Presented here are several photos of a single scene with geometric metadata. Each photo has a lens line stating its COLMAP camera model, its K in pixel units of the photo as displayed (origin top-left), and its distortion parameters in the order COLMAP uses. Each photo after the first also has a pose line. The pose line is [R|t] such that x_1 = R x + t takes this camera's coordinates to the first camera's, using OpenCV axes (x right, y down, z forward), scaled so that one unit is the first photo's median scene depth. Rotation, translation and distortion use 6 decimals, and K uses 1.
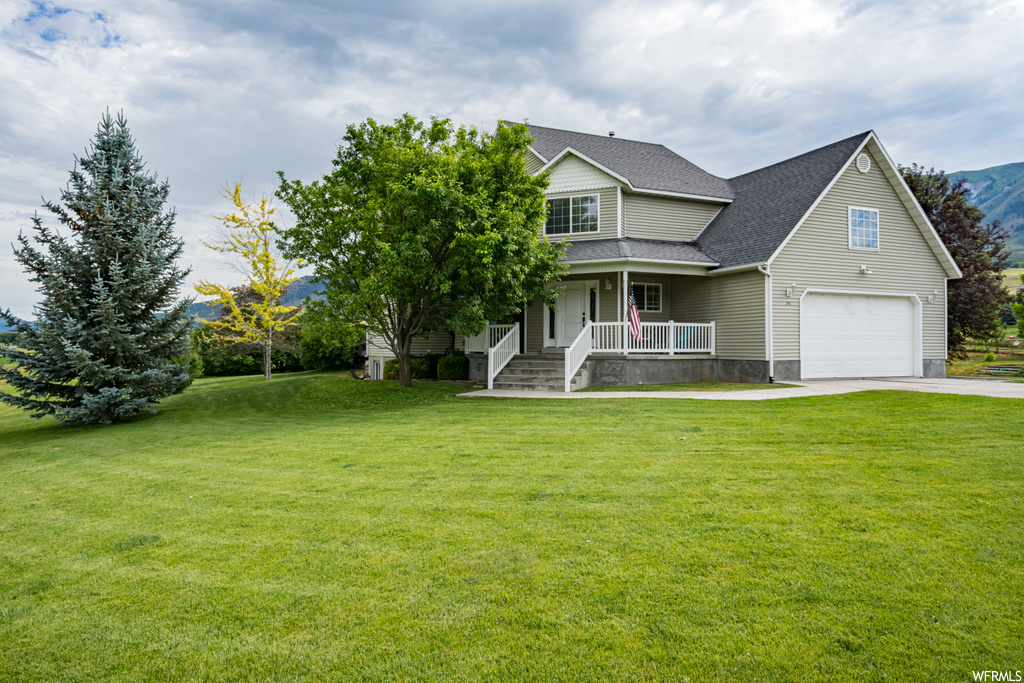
lens RADIAL K [[629.9, 0, 510.0], [0, 629.9, 344.1], [0, 0, 1]] dist [0.016828, -0.011229]
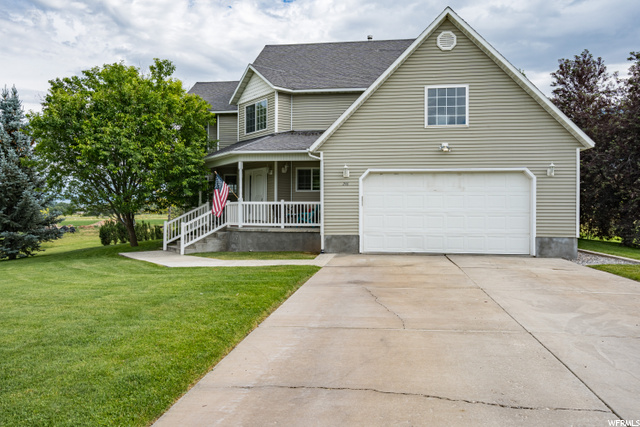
lens RADIAL K [[504.3, 0, 322.0], [0, 504.3, 215.6], [0, 0, 1]] dist [0.014020, -0.001239]
pose [[0.858222, 0.005197, -0.513252, 0.810402], [-0.000192, 0.999952, 0.009805, -0.016421], [0.513278, -0.008316, 0.858182, 0.209391]]
